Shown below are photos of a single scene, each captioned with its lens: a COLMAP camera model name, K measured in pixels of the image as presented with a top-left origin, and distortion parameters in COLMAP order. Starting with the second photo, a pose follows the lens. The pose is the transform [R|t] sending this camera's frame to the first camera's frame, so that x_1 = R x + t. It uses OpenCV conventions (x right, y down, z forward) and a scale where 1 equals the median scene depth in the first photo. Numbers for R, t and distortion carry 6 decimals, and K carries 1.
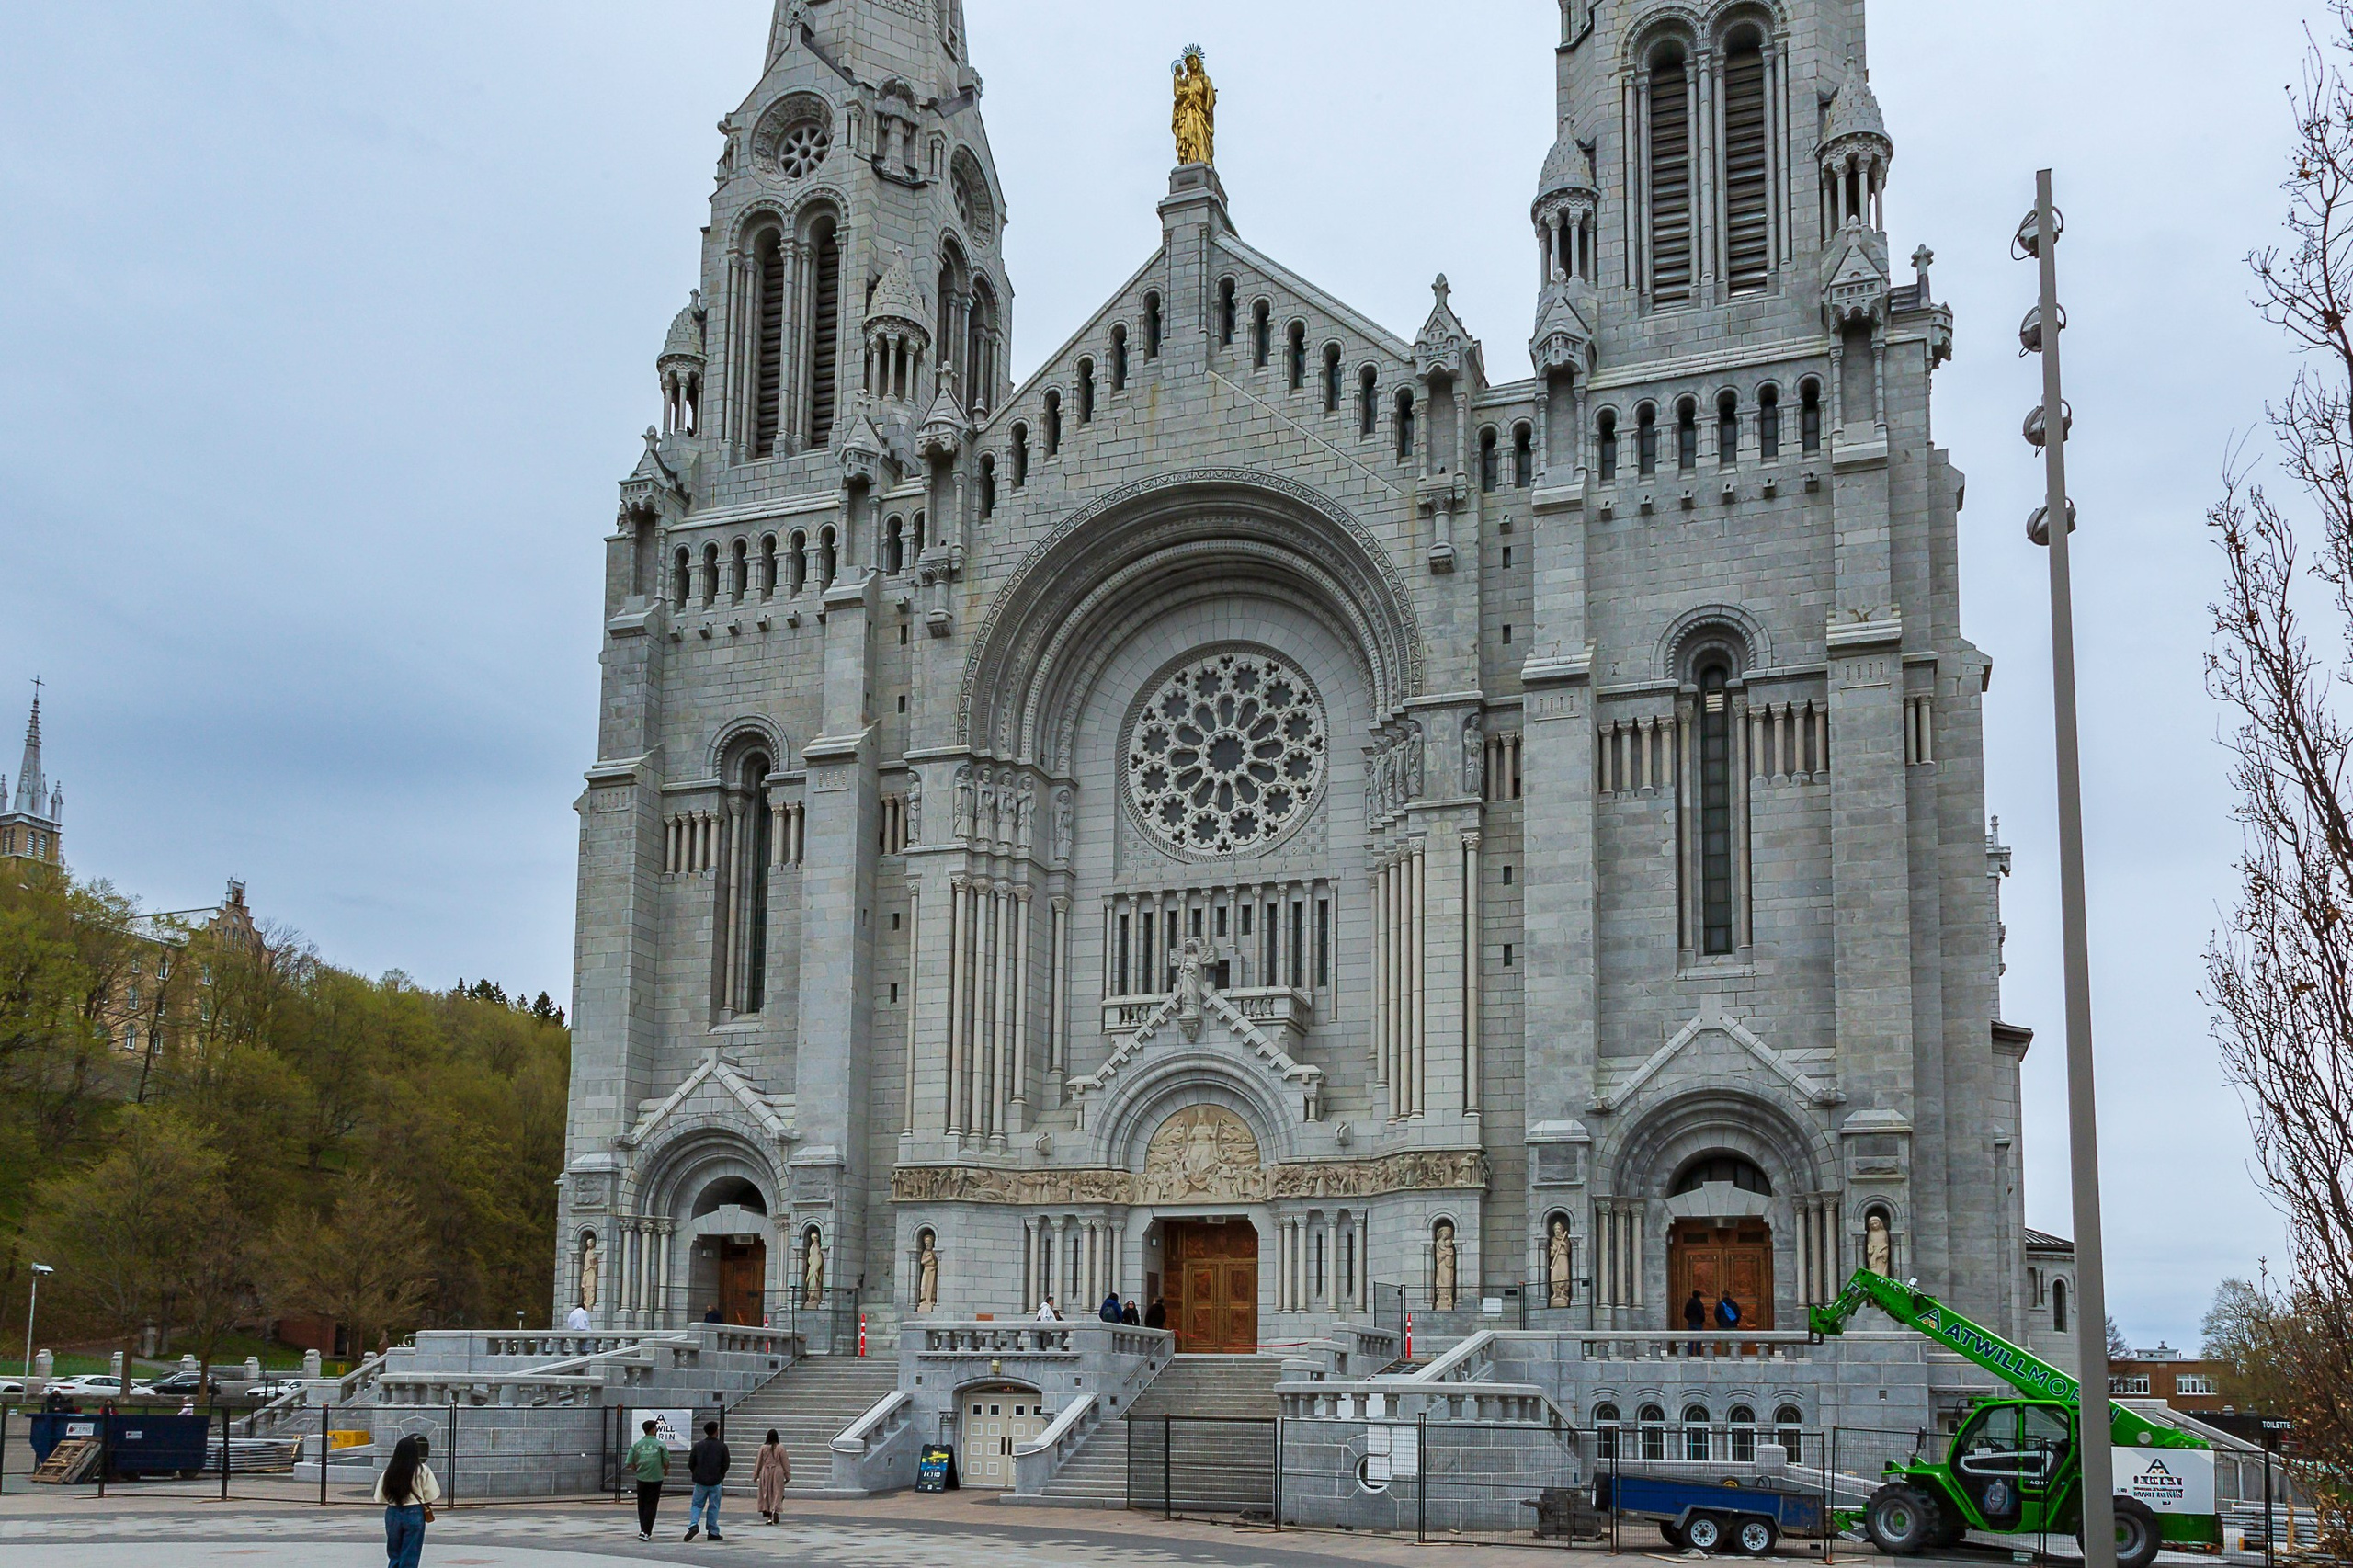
lens RADIAL K [[1737.4, 0, 1328.1], [0, 1737.4, 1215.2], [0, 0, 1]] dist [-0.002427, 0.001060]
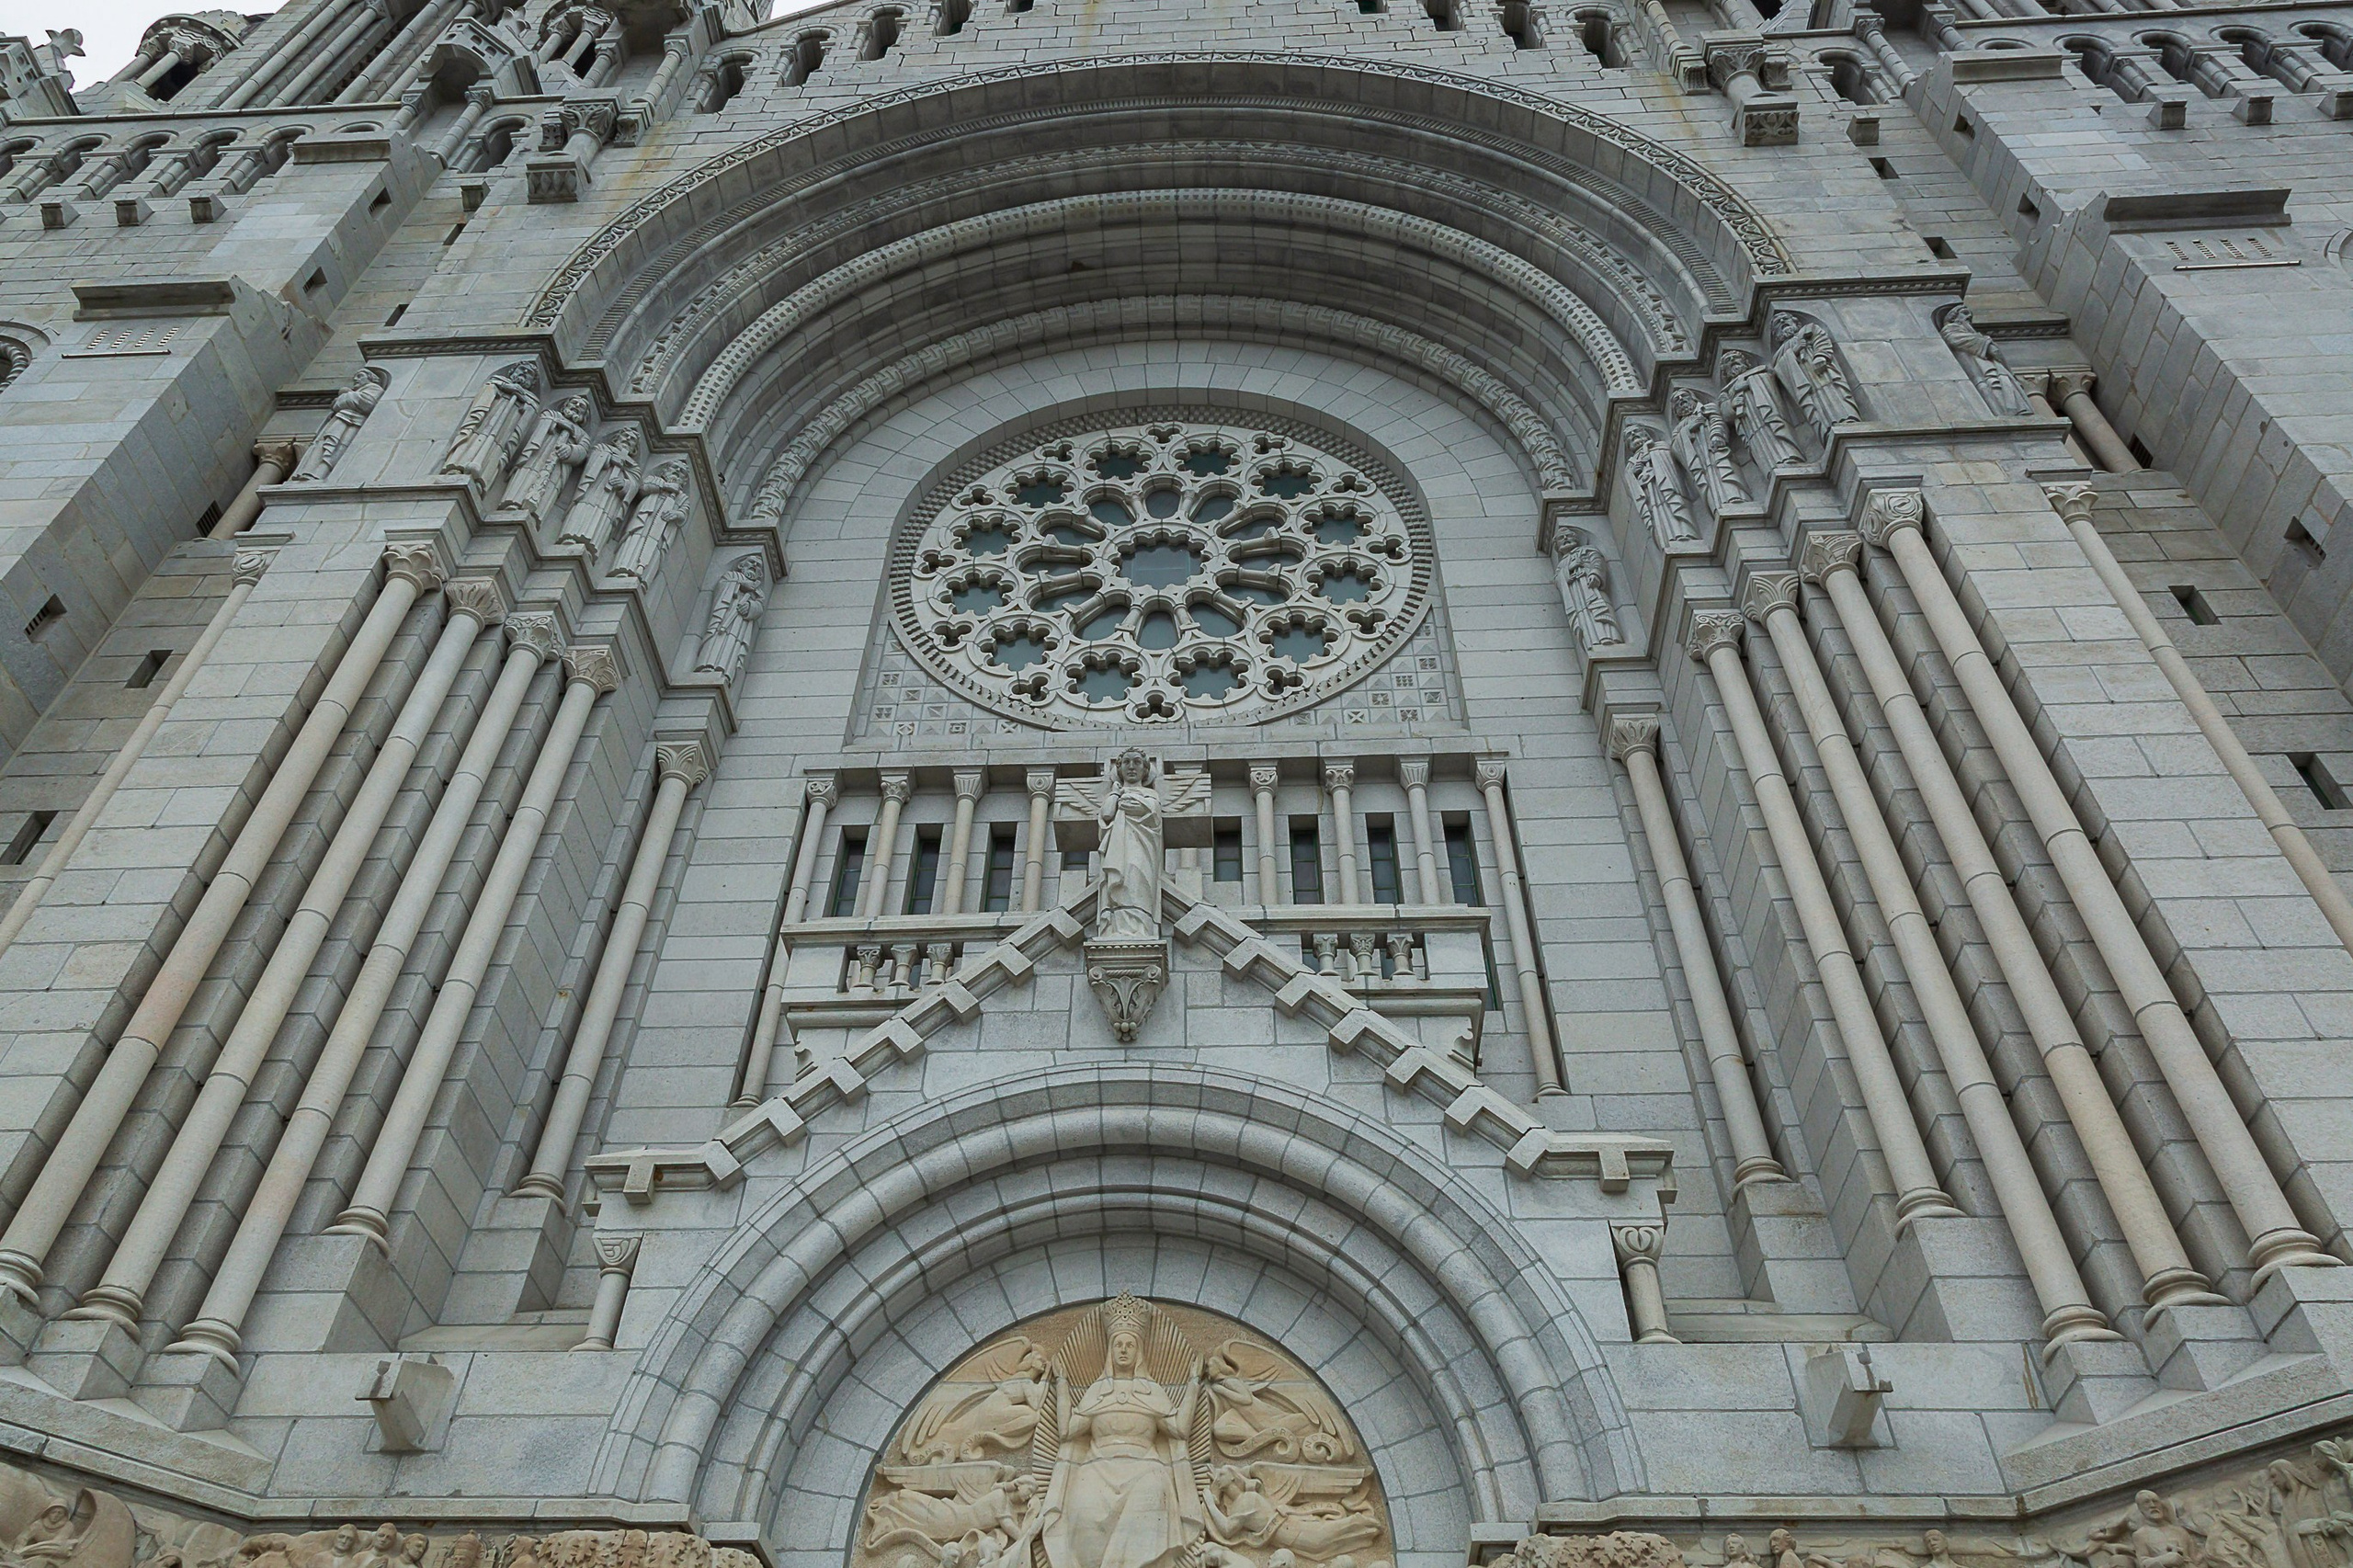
lens RADIAL K [[1600.8, 0, 1127.0], [0, 1600.8, 783.1], [0, 0, 1]] dist [0.000586, 0.001067]
pose [[0.972717, 0.179231, 0.147300, -0.118167], [-0.039203, 0.752788, -0.657095, 0.031047], [-0.228657, 0.633393, 0.739276, 0.774538]]
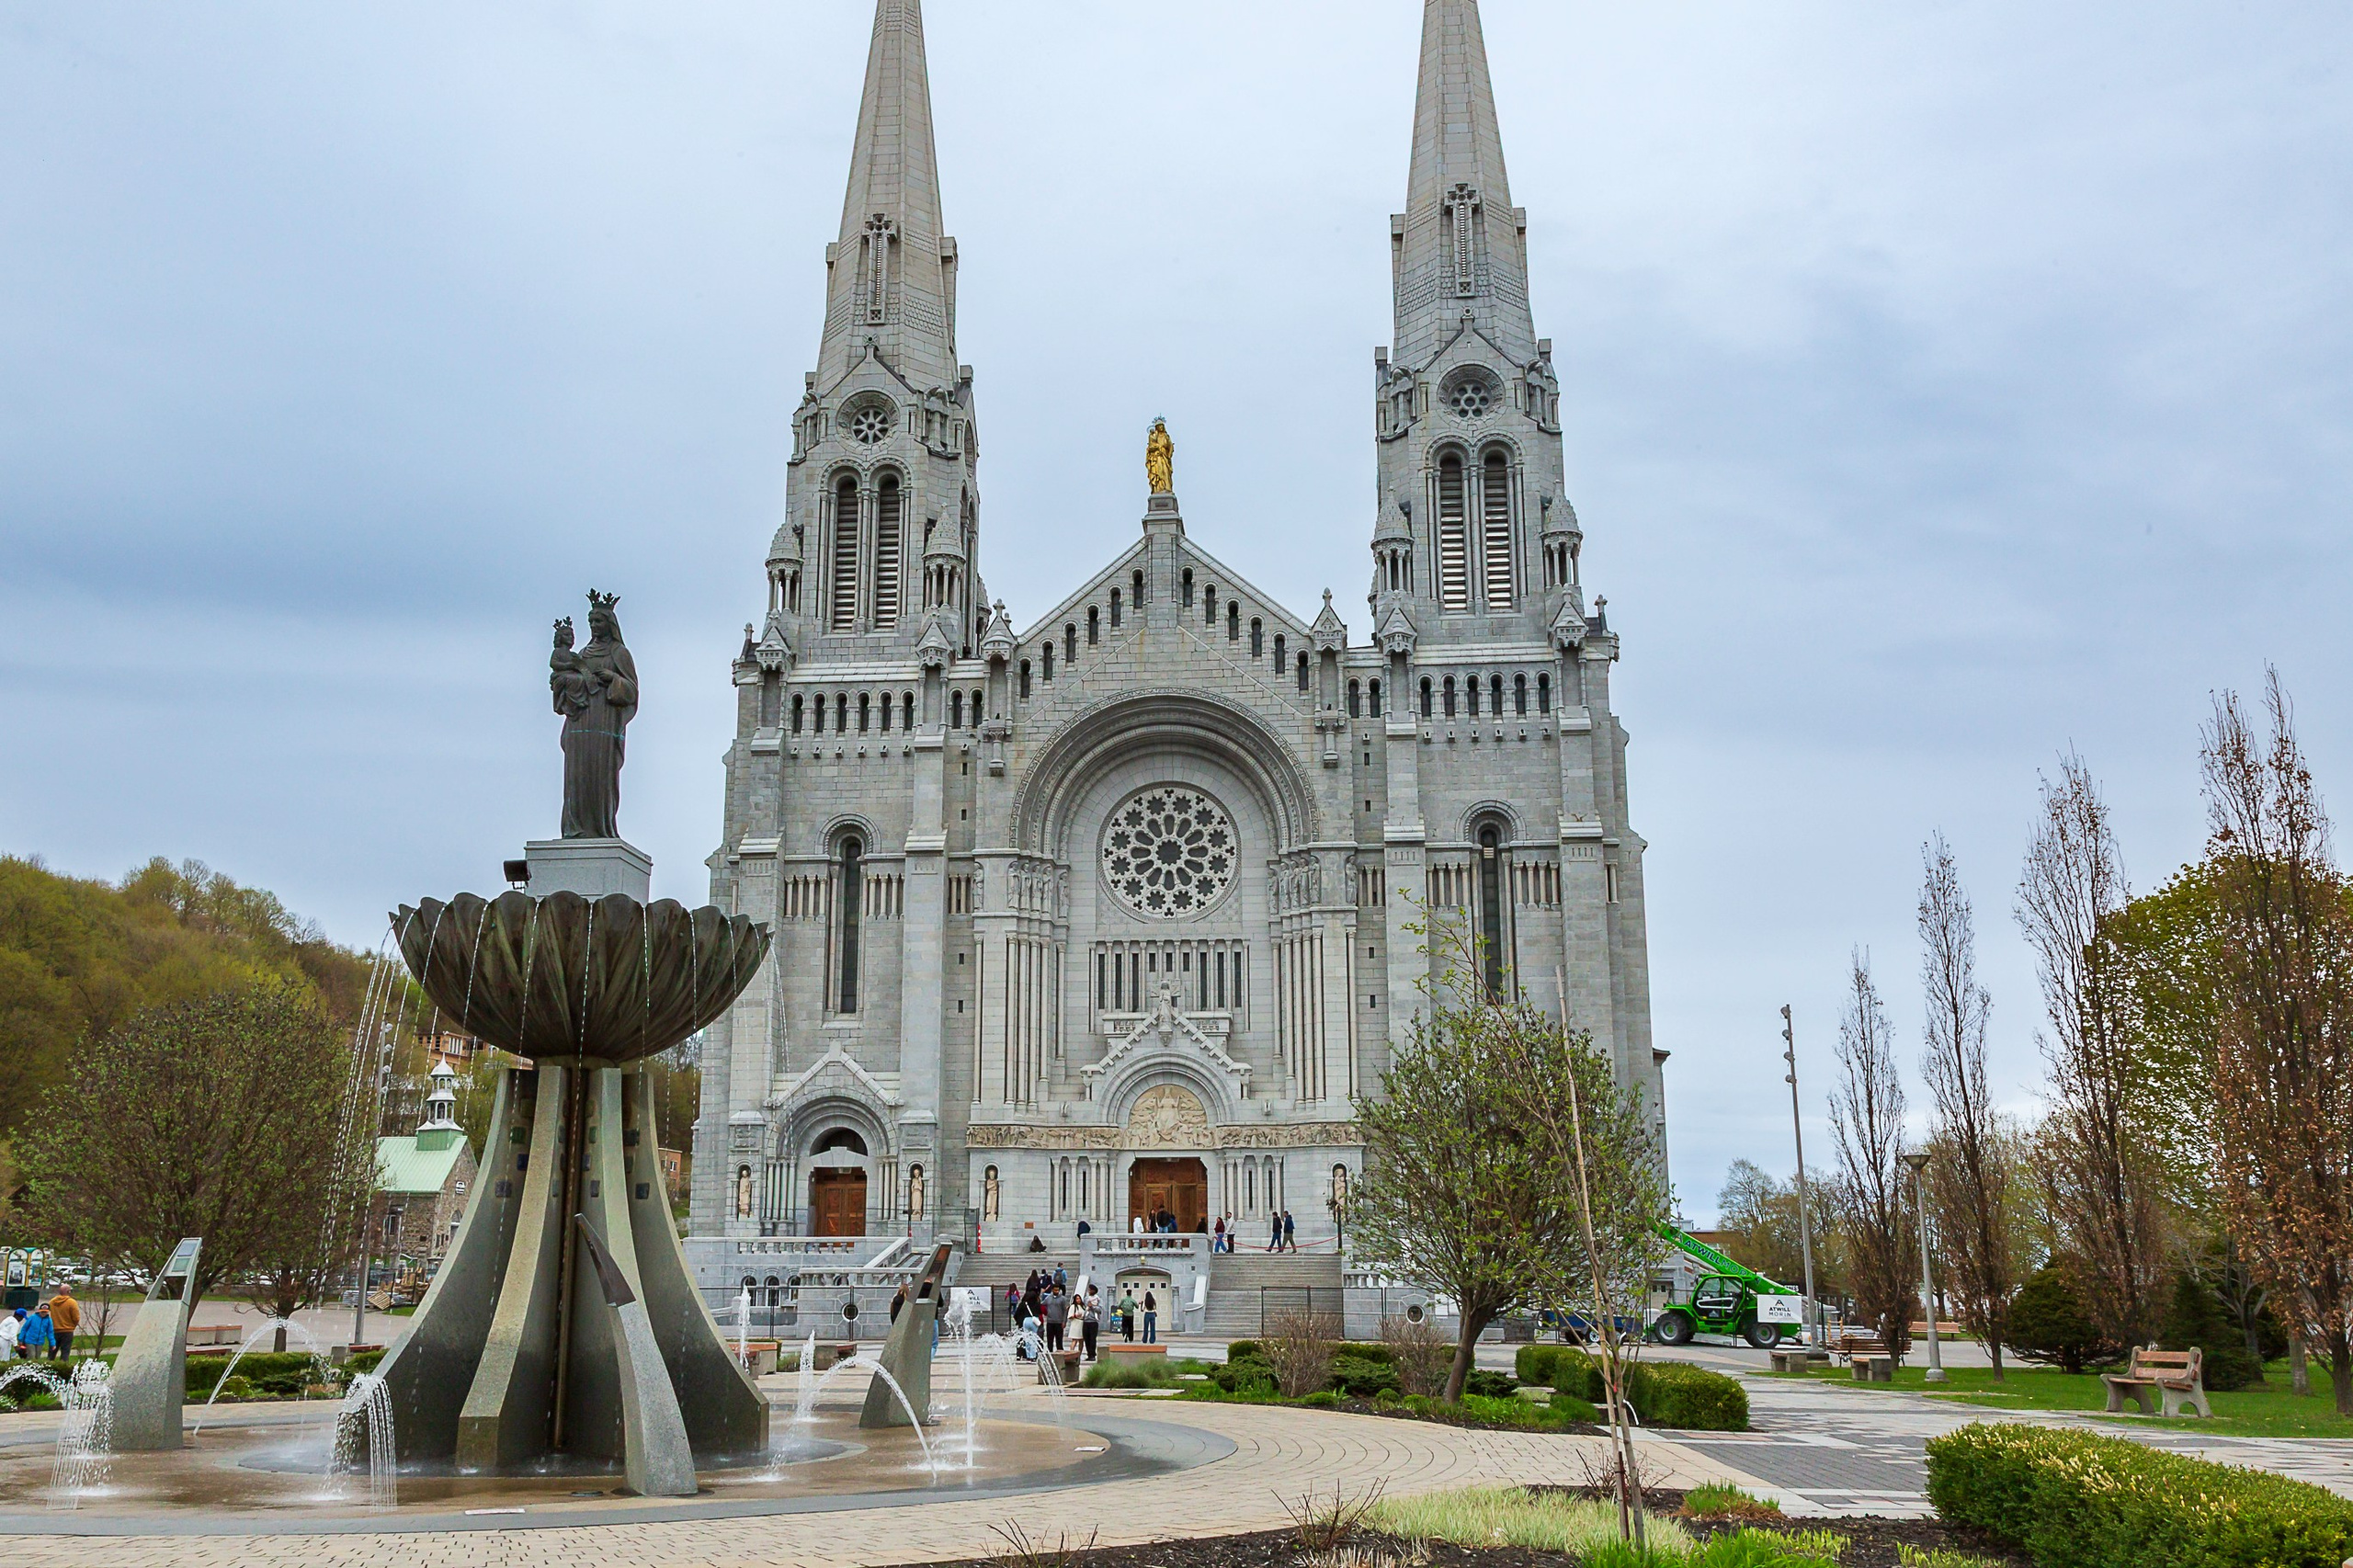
lens RADIAL K [[2031.4, 0, 1106.5], [0, 2031.4, 824.8], [0, 0, 1]] dist [0.025698, -0.001064]
pose [[0.981224, 0.030955, 0.190372, -0.475172], [-0.009578, 0.993639, -0.112201, -0.089240], [-0.192634, 0.108271, 0.975279, -0.784710]]
